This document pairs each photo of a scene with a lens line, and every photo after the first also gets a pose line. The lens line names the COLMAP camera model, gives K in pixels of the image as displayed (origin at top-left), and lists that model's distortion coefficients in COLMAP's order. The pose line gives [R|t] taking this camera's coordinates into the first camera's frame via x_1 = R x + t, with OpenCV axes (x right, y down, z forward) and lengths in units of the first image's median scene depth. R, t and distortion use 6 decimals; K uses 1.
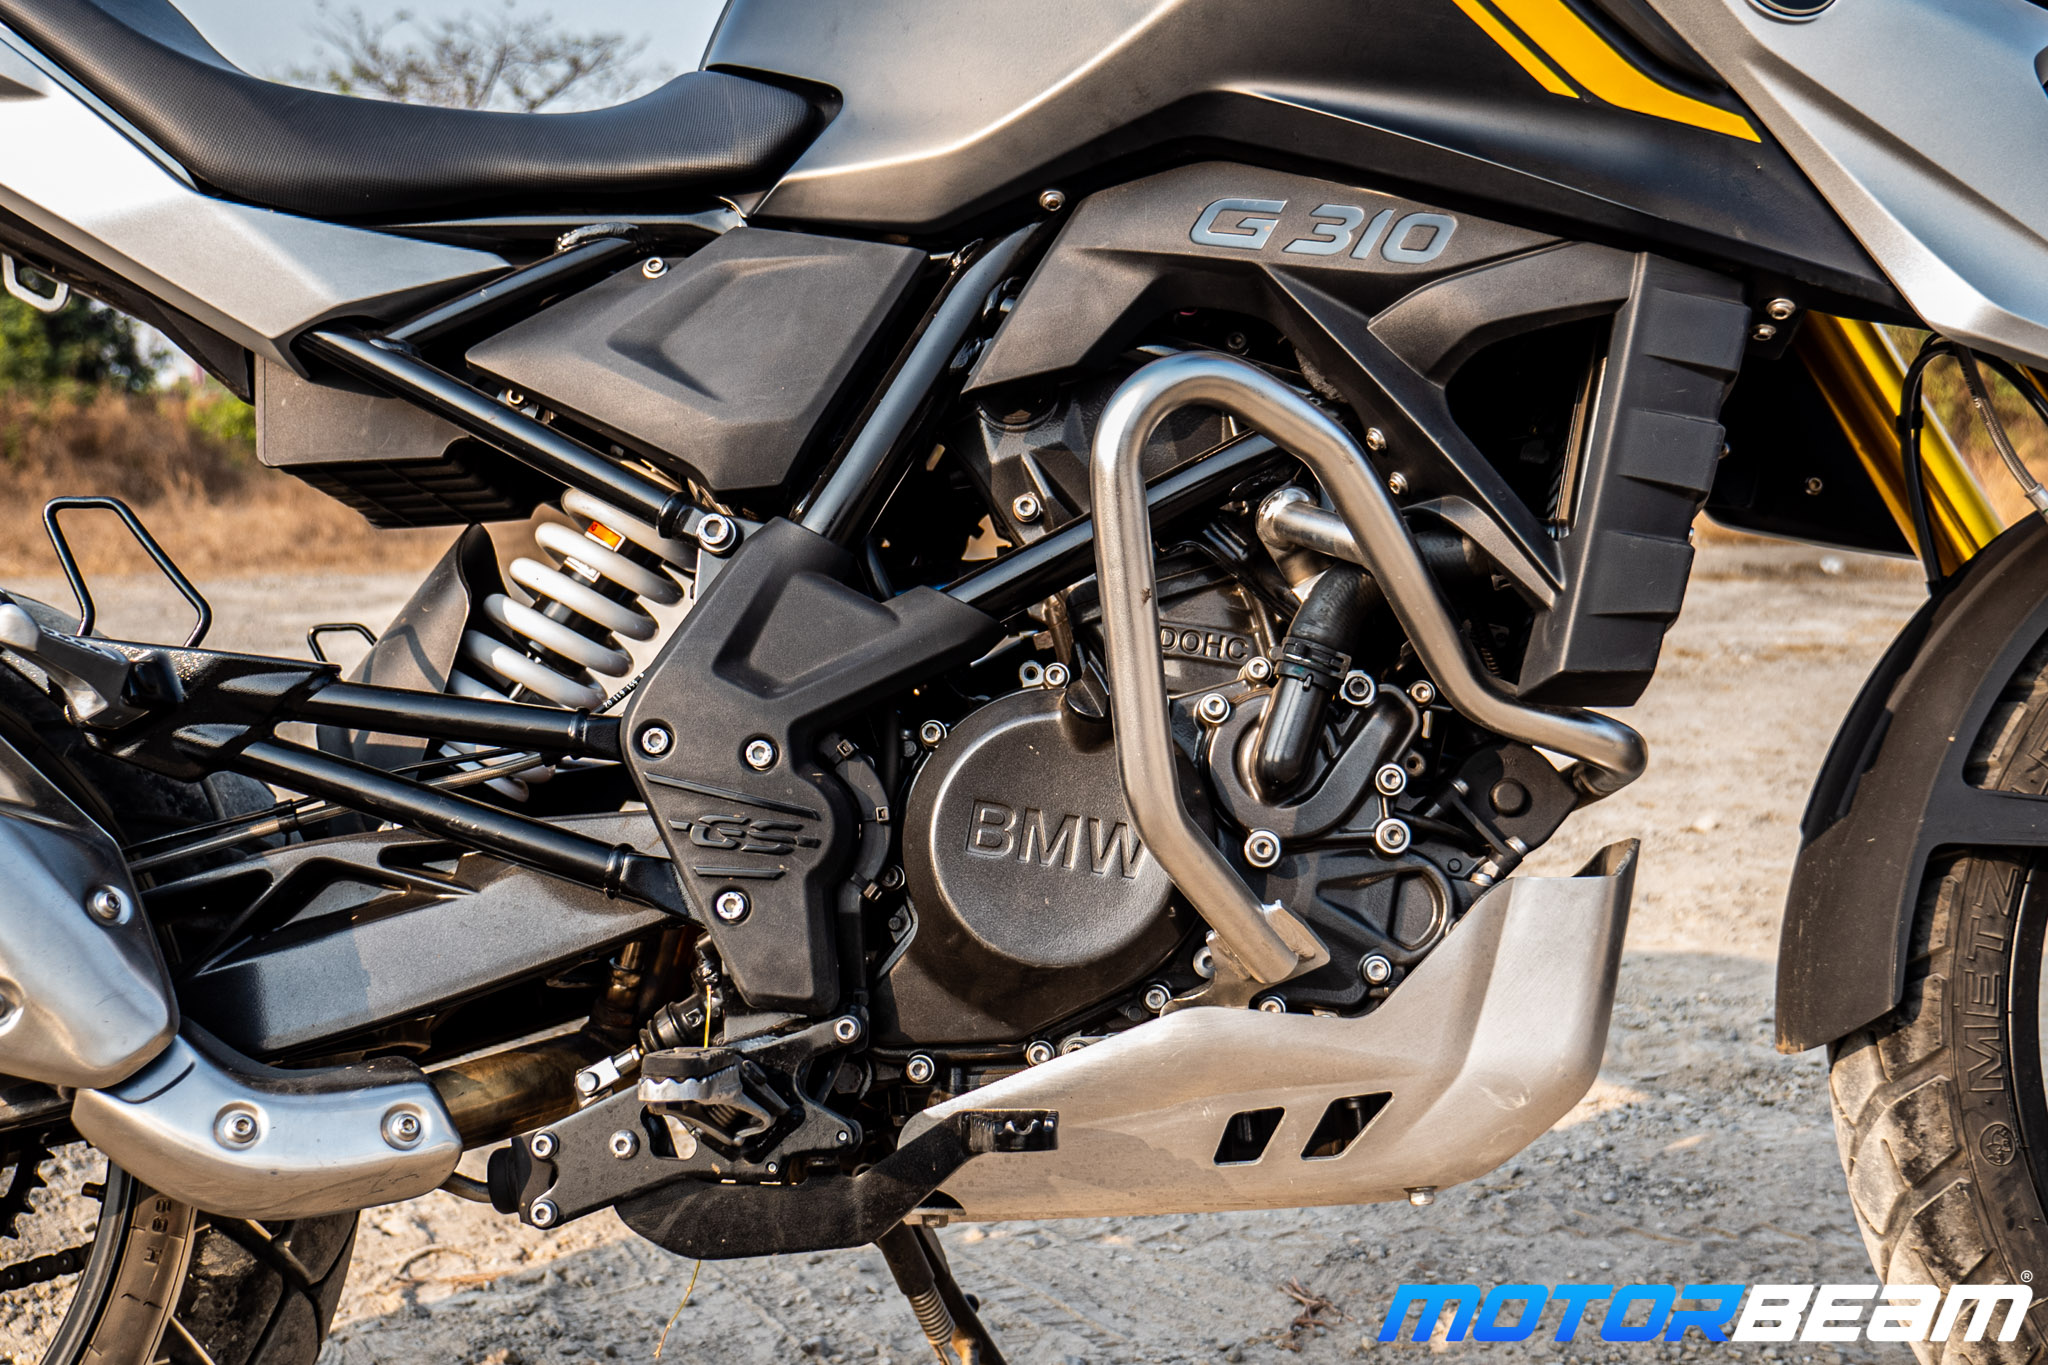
lens RADIAL K [[2003.7, 0, 1019.7], [0, 2003.7, 680.7], [0, 0, 1]] dist [0.010241, 0.000000]
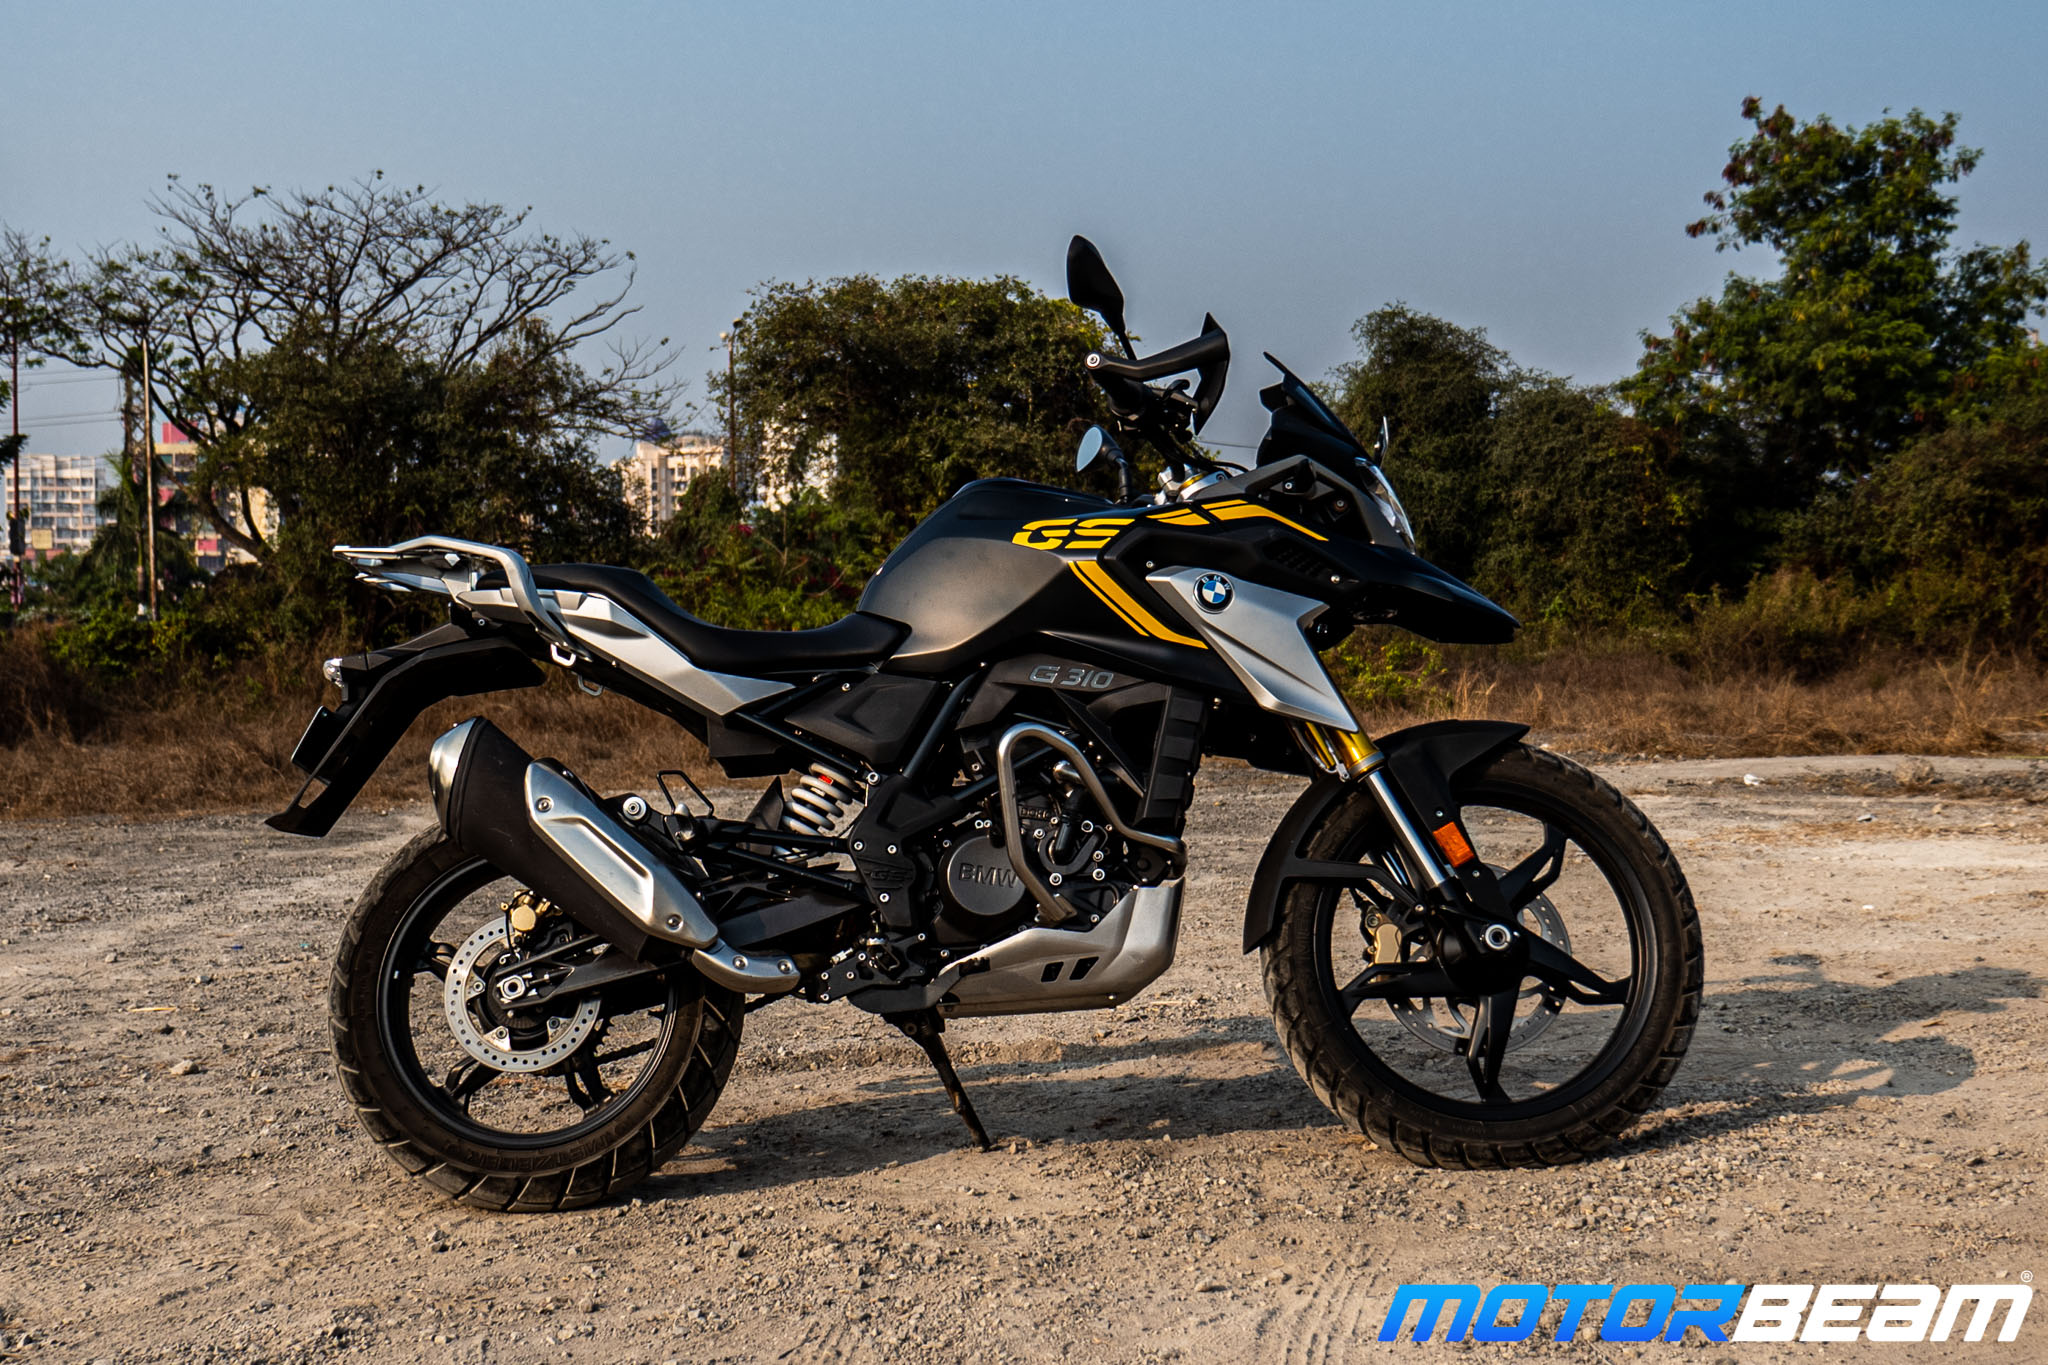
lens RADIAL K [[2004.9, 0, 1020.4], [0, 2004.9, 682.6], [0, 0, 1]] dist [0.005909, 0.000000]
pose [[0.998990, -0.013804, 0.042770, -0.058396], [0.018302, 0.994131, -0.106624, 0.109873], [-0.041047, 0.107299, 0.993379, -2.042083]]
